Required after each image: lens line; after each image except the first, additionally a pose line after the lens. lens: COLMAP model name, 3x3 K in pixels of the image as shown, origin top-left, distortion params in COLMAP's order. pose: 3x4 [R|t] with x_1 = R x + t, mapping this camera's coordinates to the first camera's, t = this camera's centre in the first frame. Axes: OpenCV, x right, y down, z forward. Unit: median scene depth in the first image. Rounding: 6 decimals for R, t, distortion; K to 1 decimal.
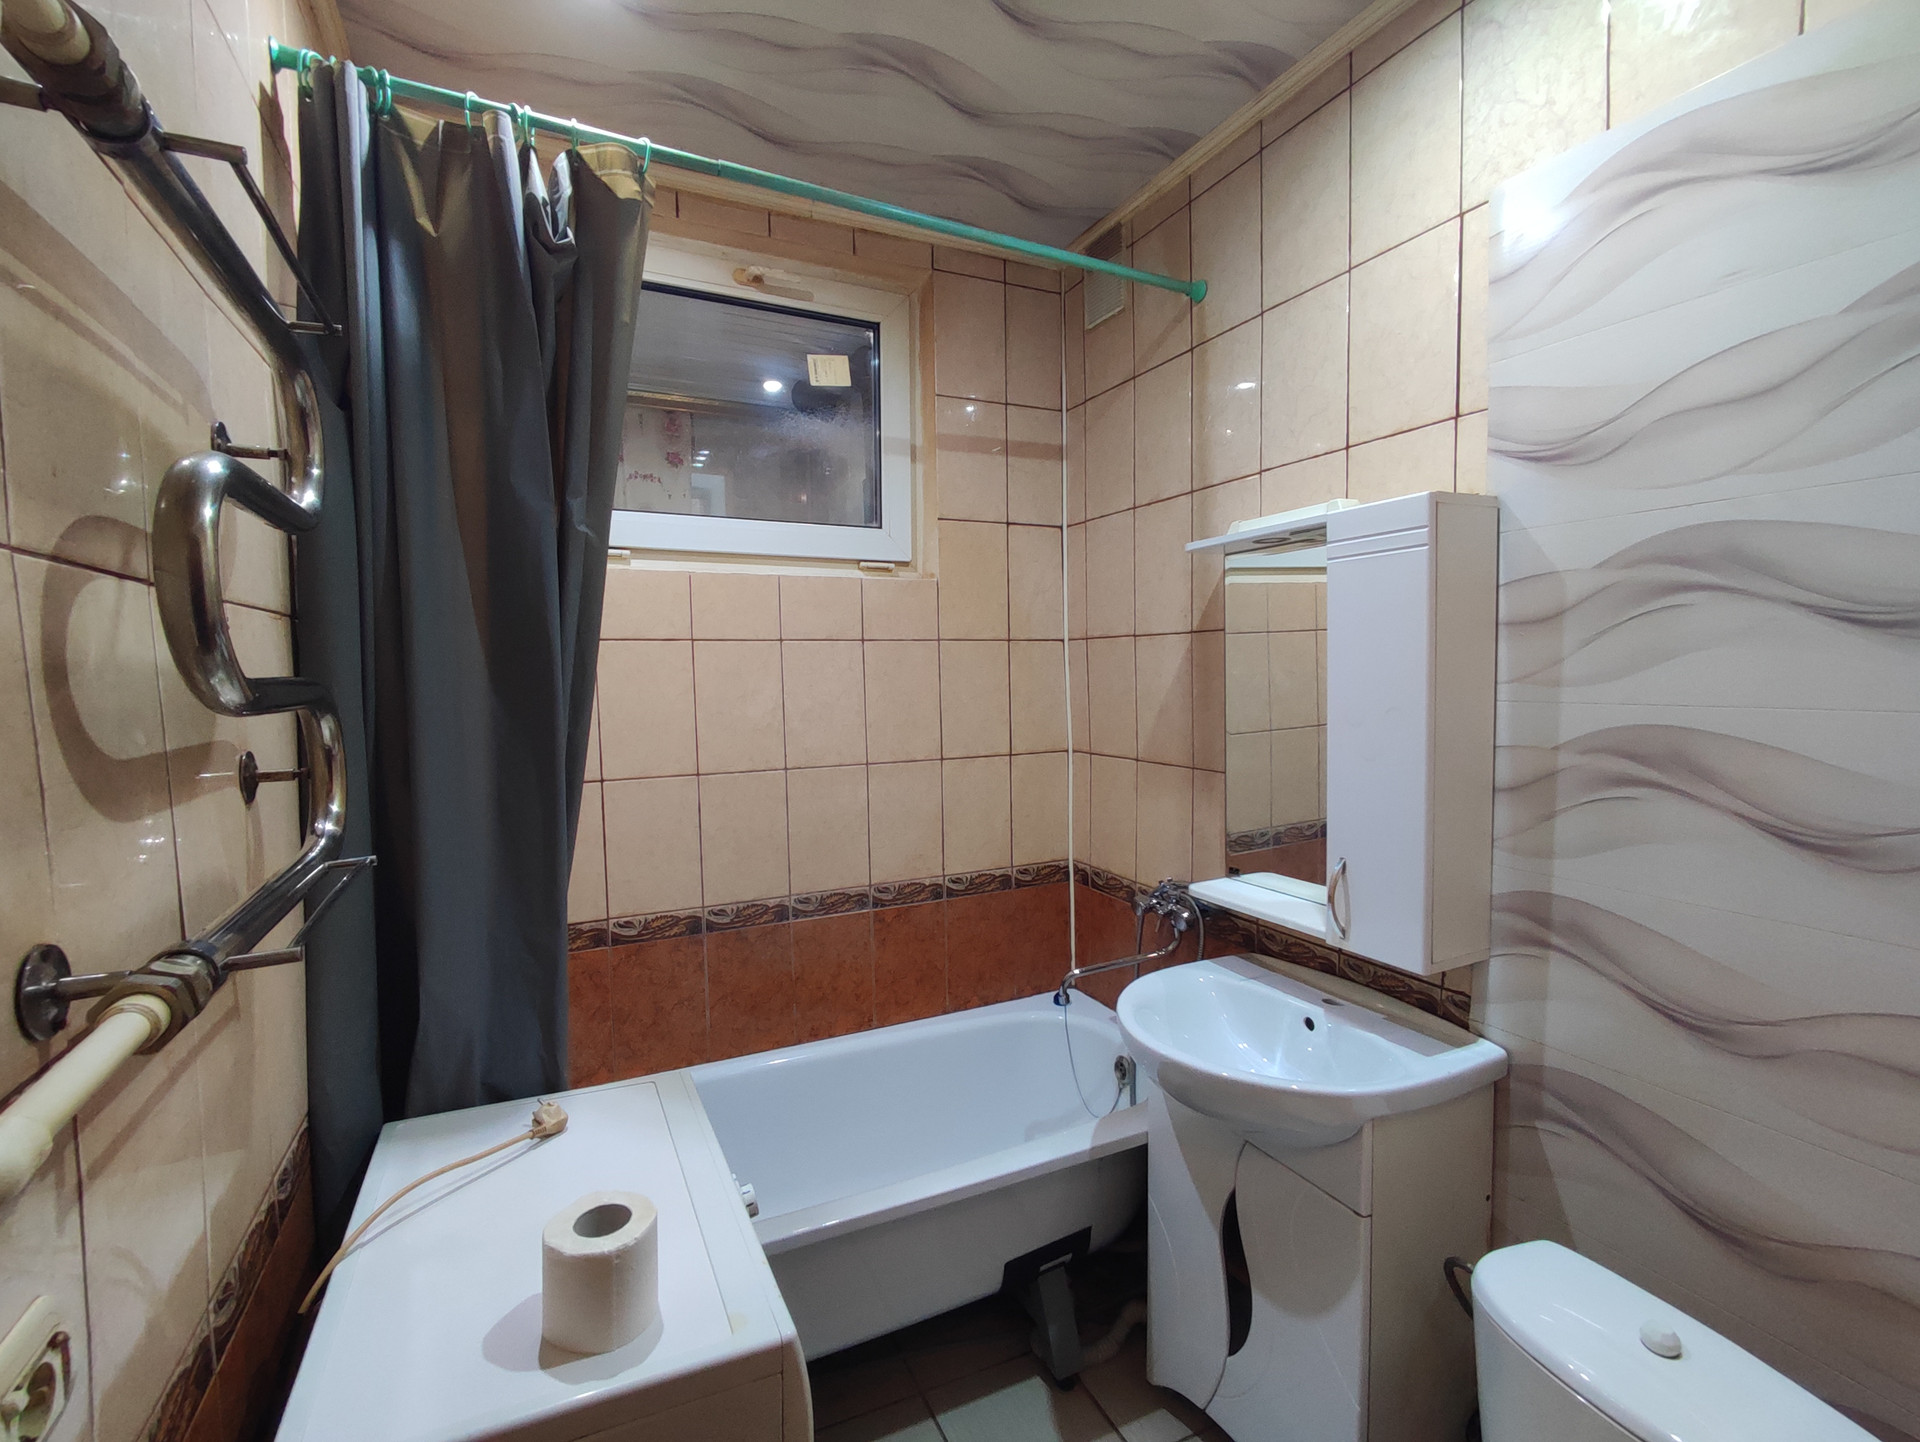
lens RADIAL K [[876.5, 0, 958.9], [0, 876.5, 723.5], [0, 0, 1]] dist [-0.005922, -0.002543]
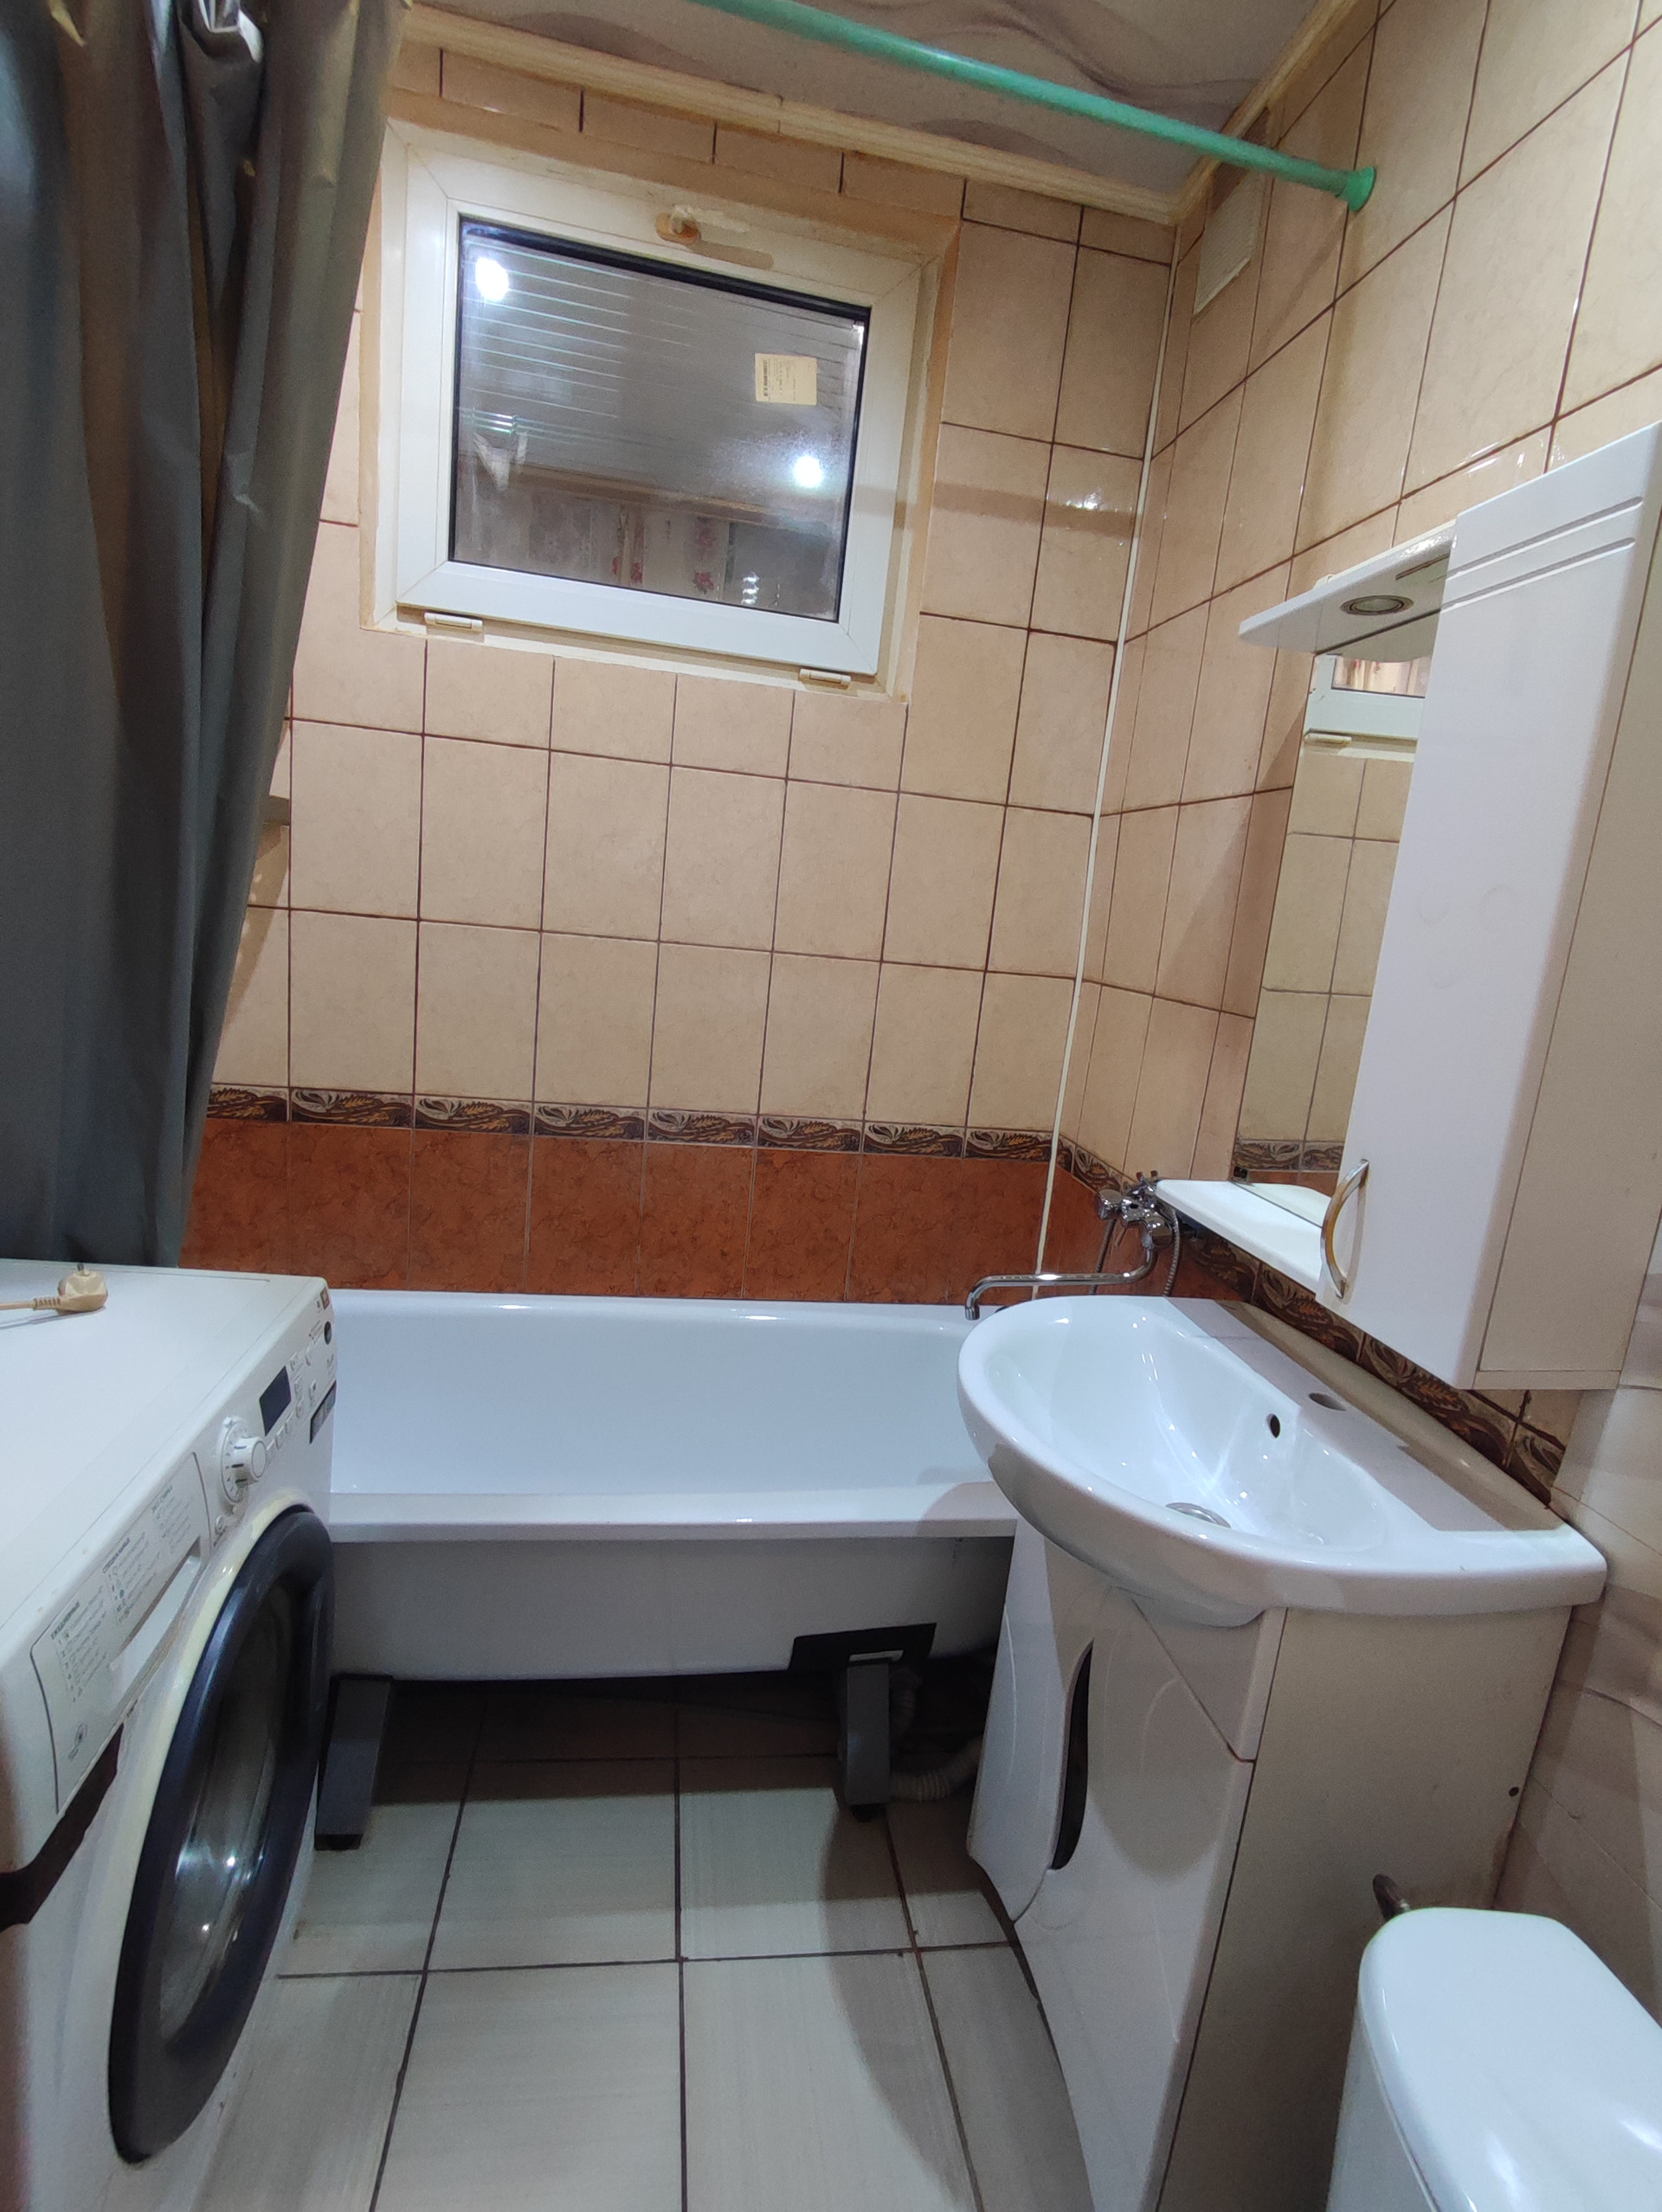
lens RADIAL K [[1009.9, 0, 837.2], [0, 1009.9, 1090.1], [0, 0, 1]] dist [-0.005922, -0.002543]
pose [[0.953779, 0.157738, -0.255781, 0.198104], [-0.129637, 0.983861, 0.123335, 0.053195], [0.271108, -0.084476, 0.958835, 0.210599]]
